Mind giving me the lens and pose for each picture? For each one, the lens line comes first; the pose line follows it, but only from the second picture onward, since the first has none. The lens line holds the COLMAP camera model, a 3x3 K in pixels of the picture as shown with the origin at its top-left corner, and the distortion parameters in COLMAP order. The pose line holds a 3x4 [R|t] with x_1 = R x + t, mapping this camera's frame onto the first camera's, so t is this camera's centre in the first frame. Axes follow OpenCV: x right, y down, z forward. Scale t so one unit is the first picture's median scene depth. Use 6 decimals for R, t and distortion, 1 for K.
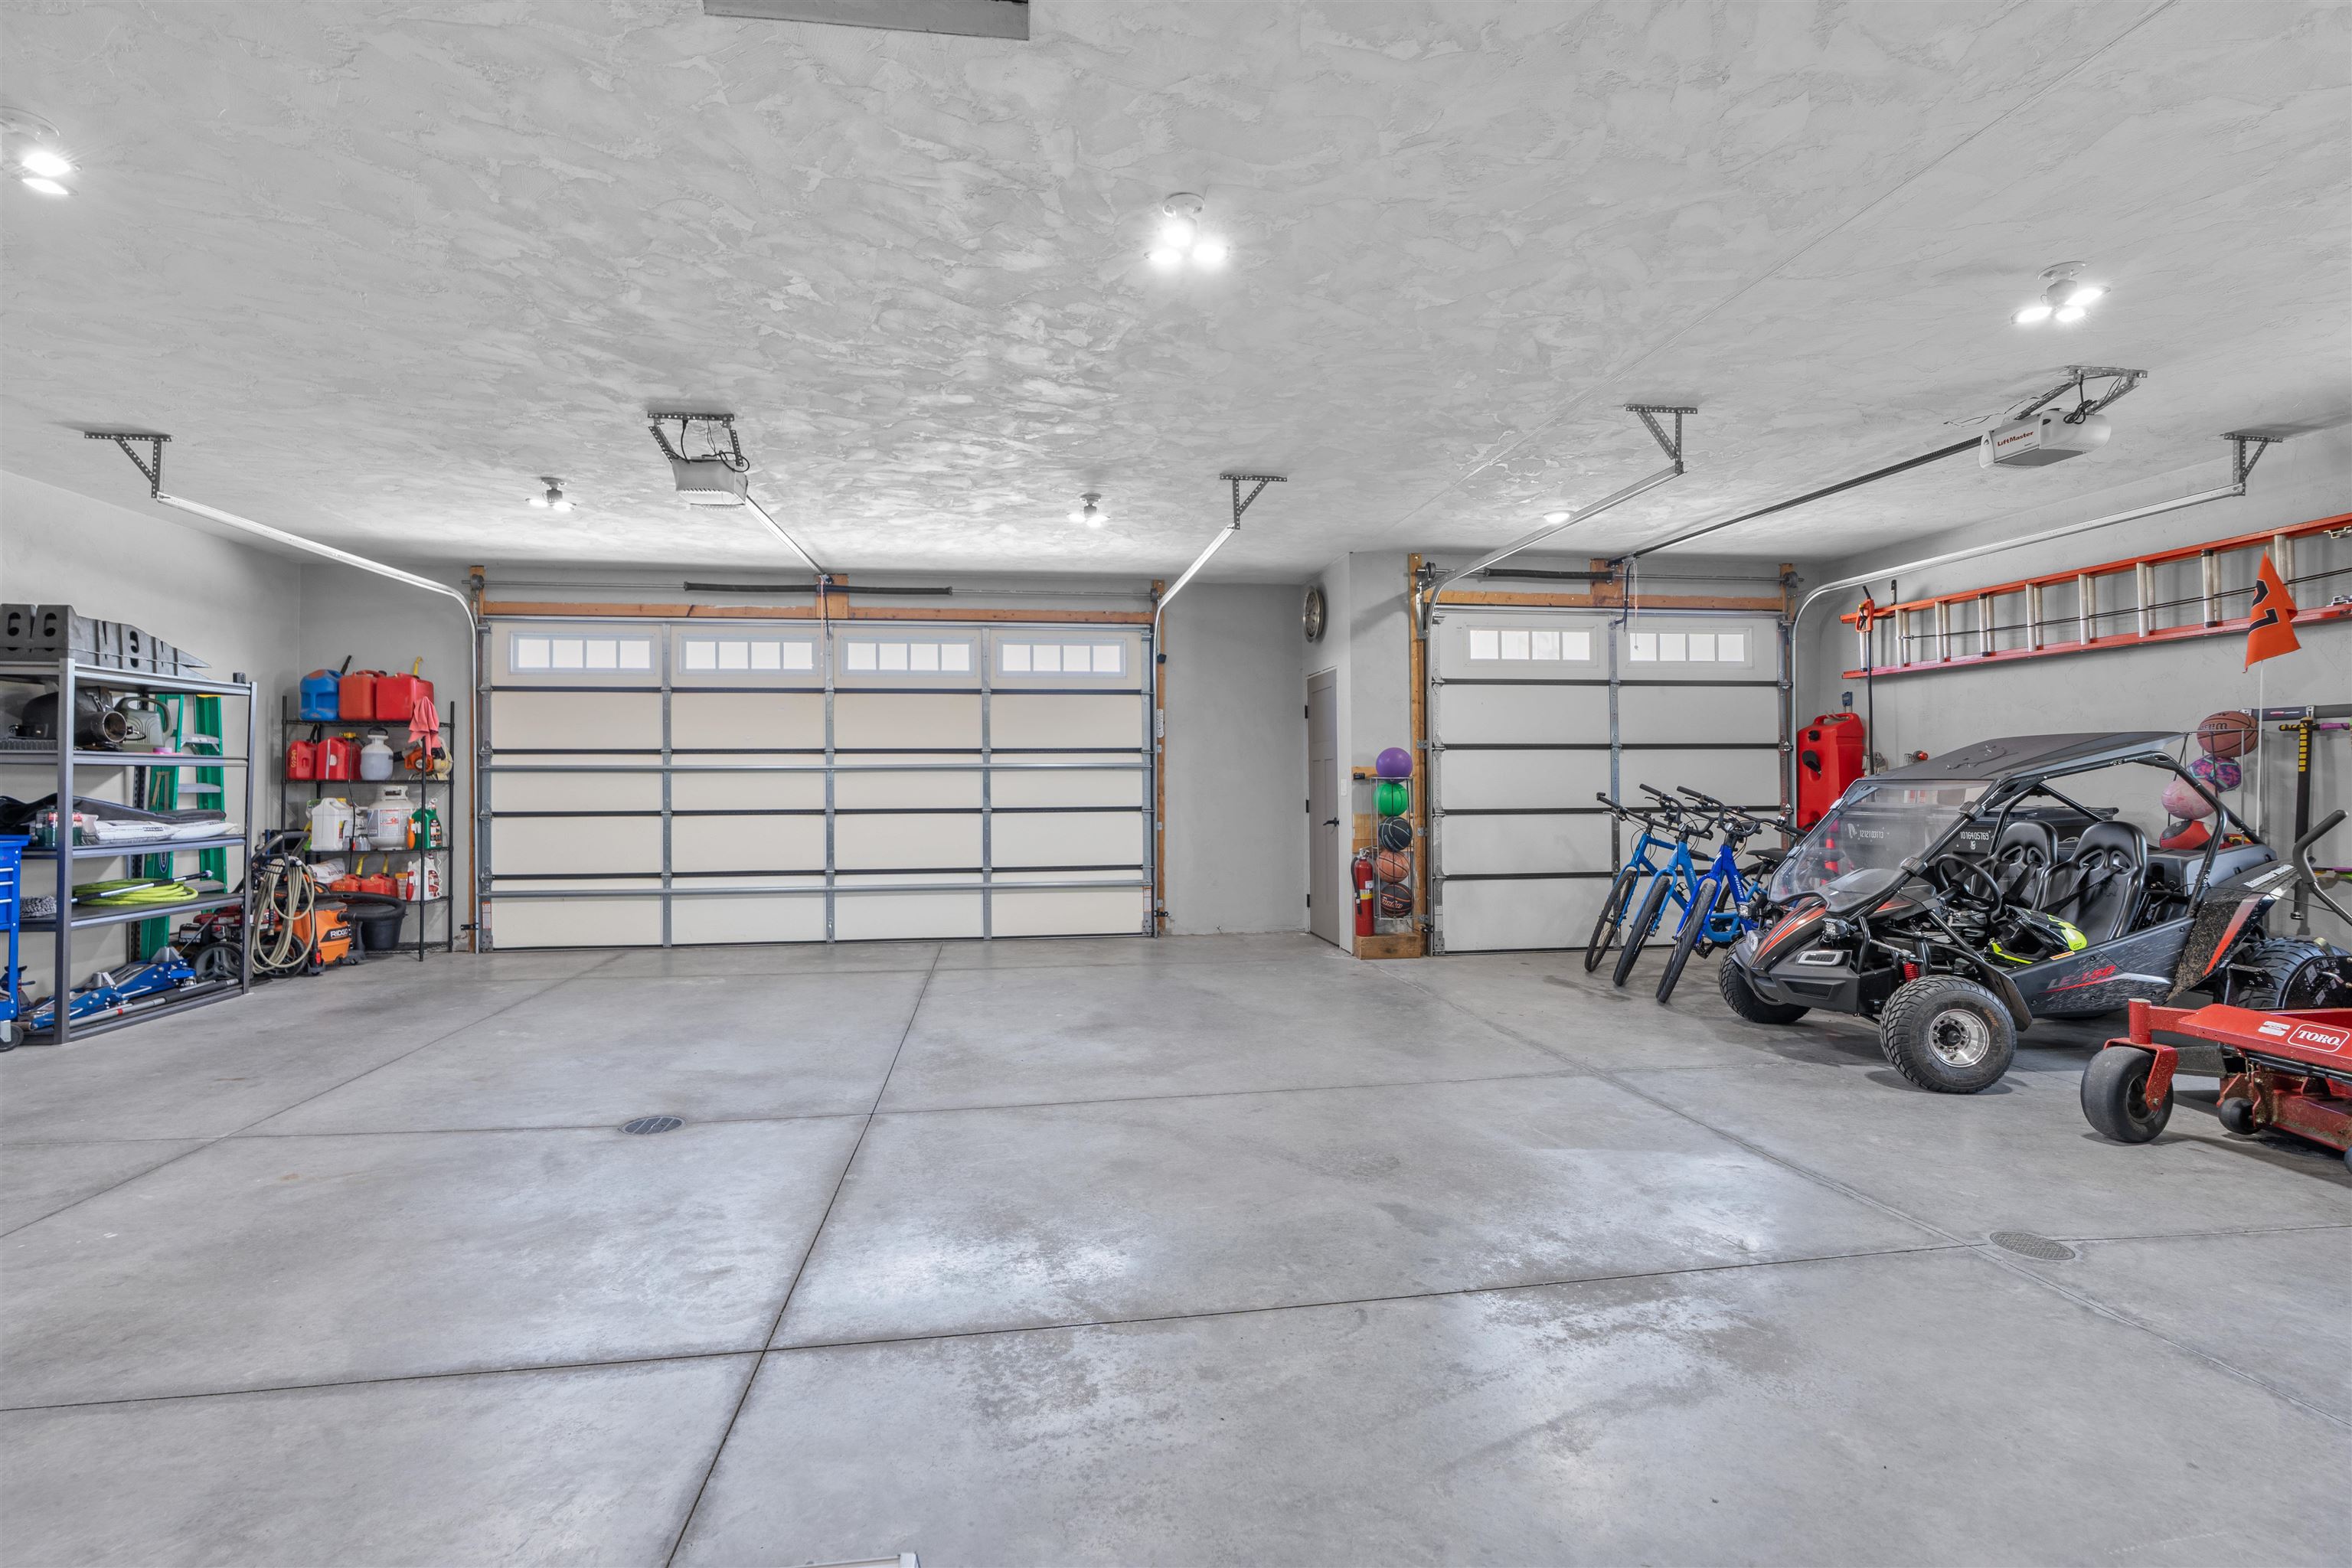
lens RADIAL K [[1065.4, 0, 1161.8], [0, 1065.4, 777.5], [0, 0, 1]] dist [-0.000572, 0.000028]
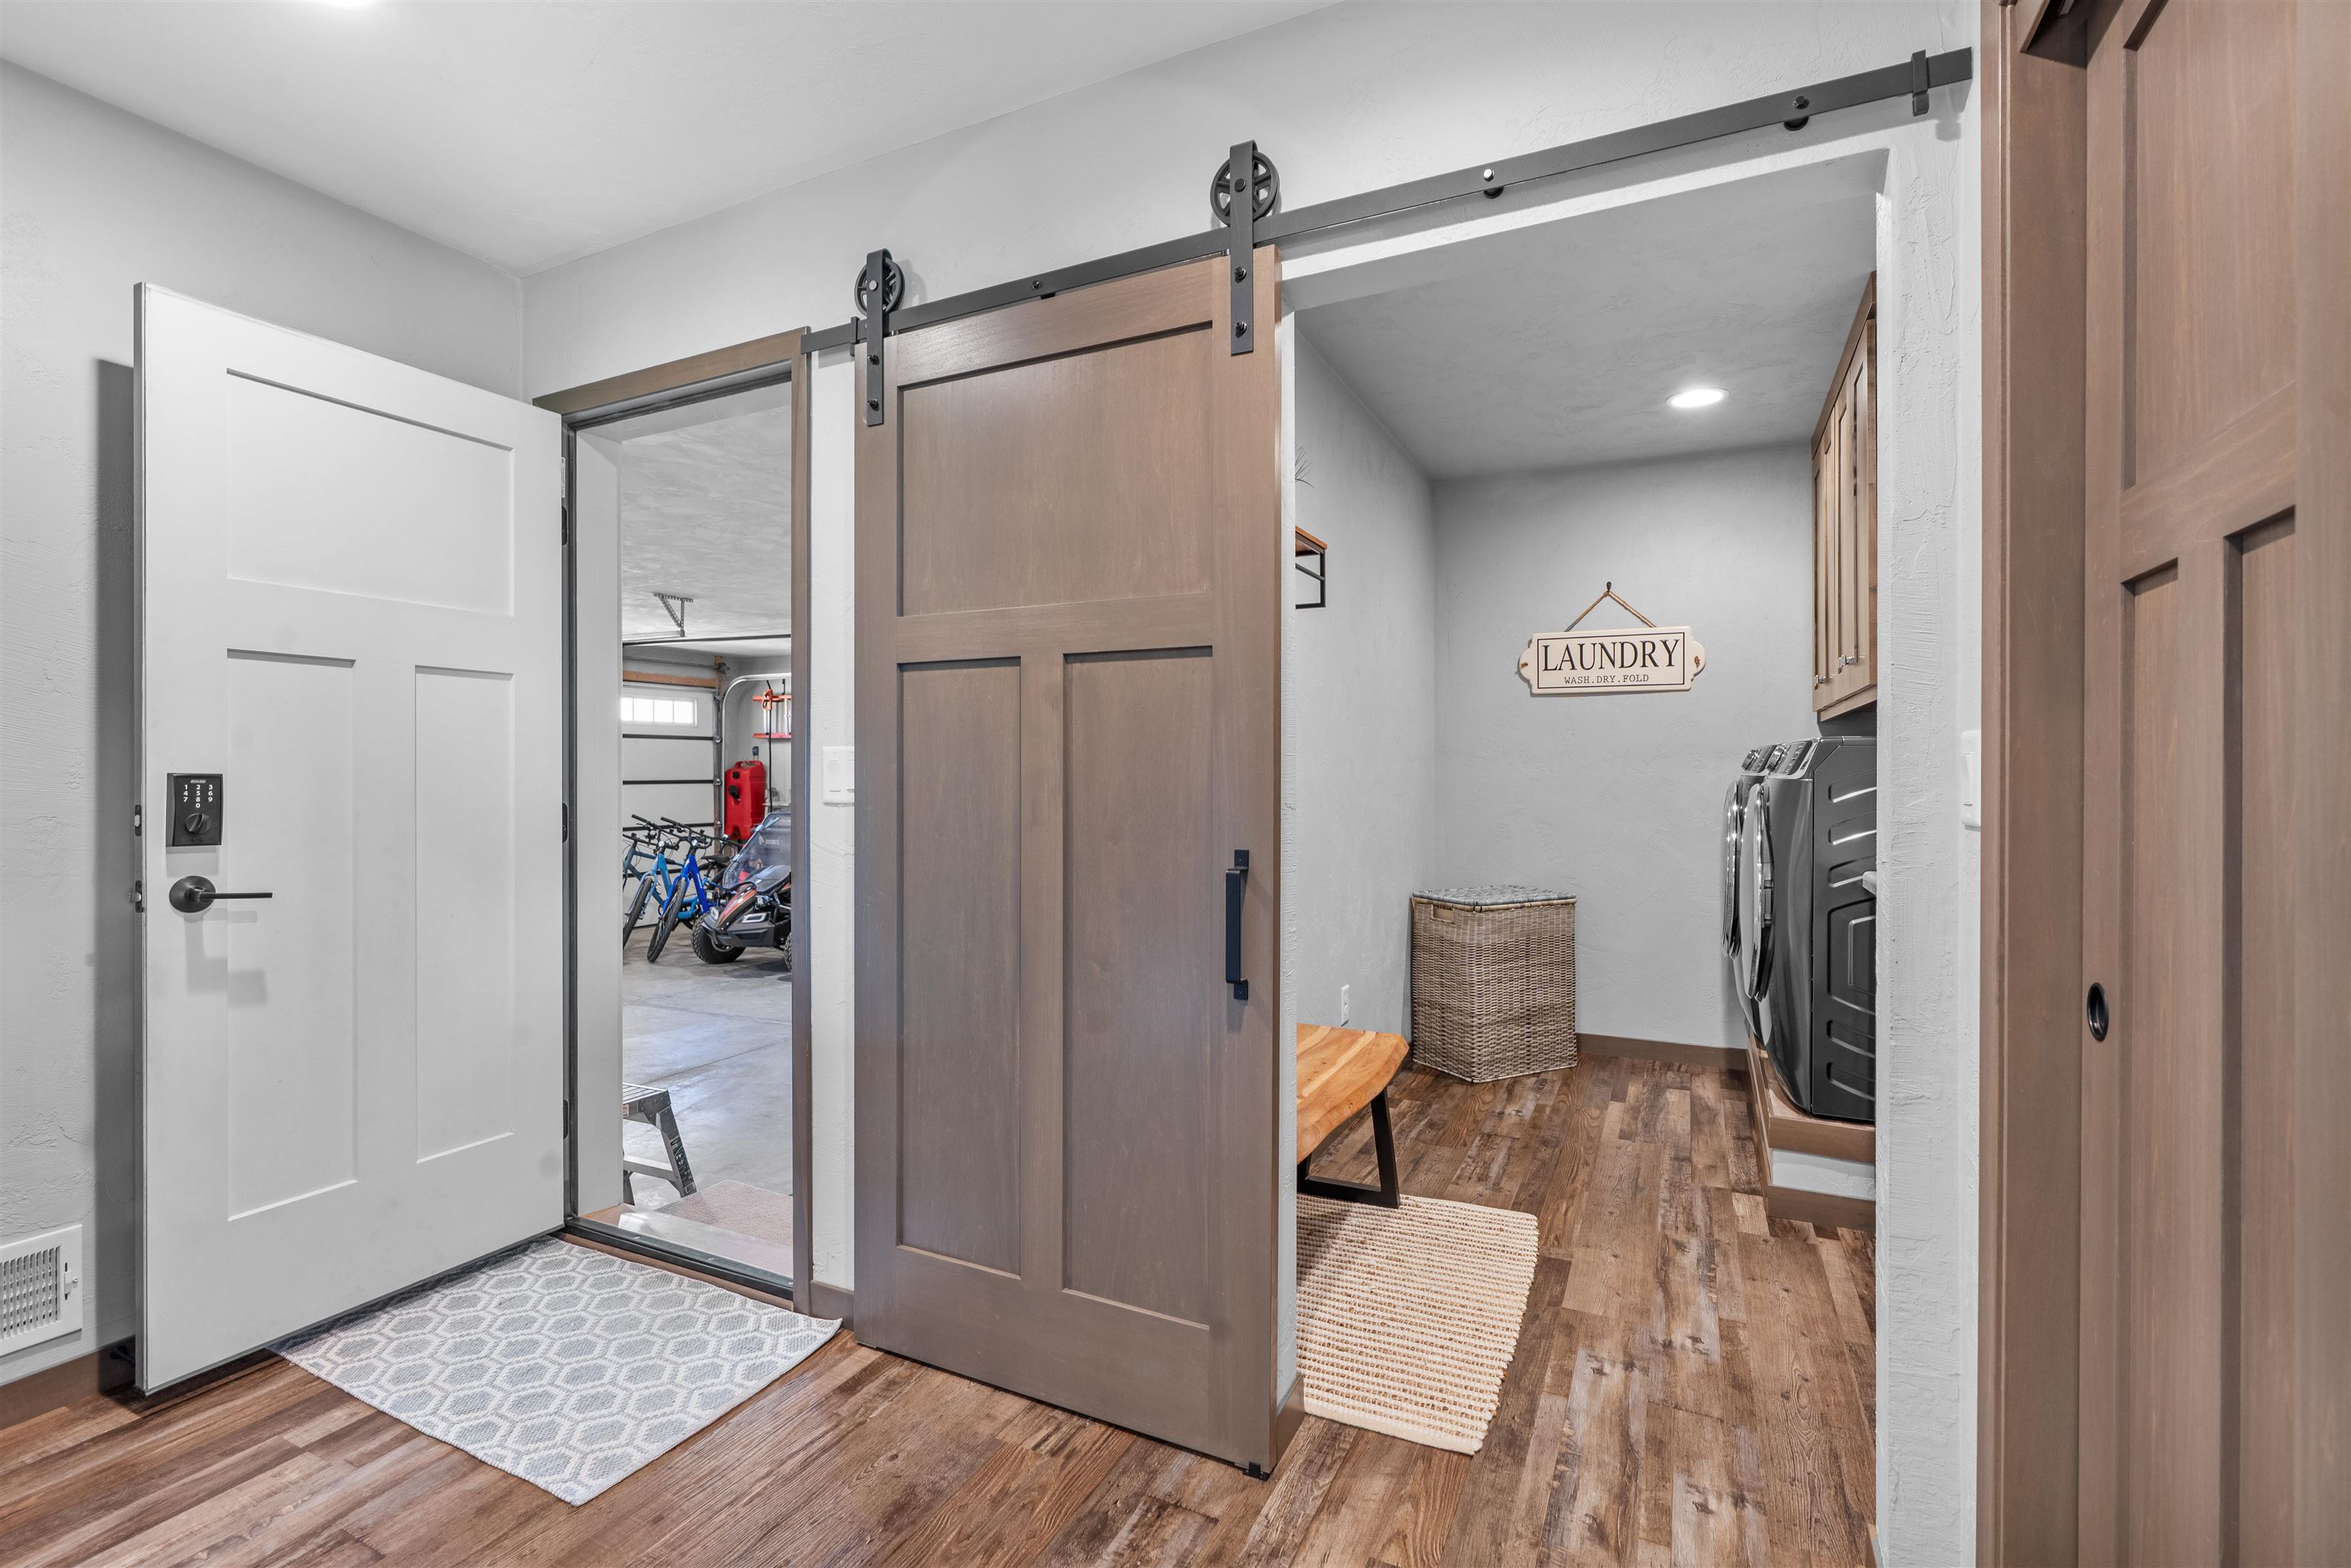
lens RADIAL K [[1064.9, 0, 1166.7], [0, 1064.9, 775.7], [0, 0, 1]] dist [-0.000572, 0.000028]
pose [[0.567101, 0.005105, 0.823632, -0.333806], [-0.010945, 0.999939, 0.001338, -0.057326], [-0.823575, -0.009773, 0.567123, -0.418604]]
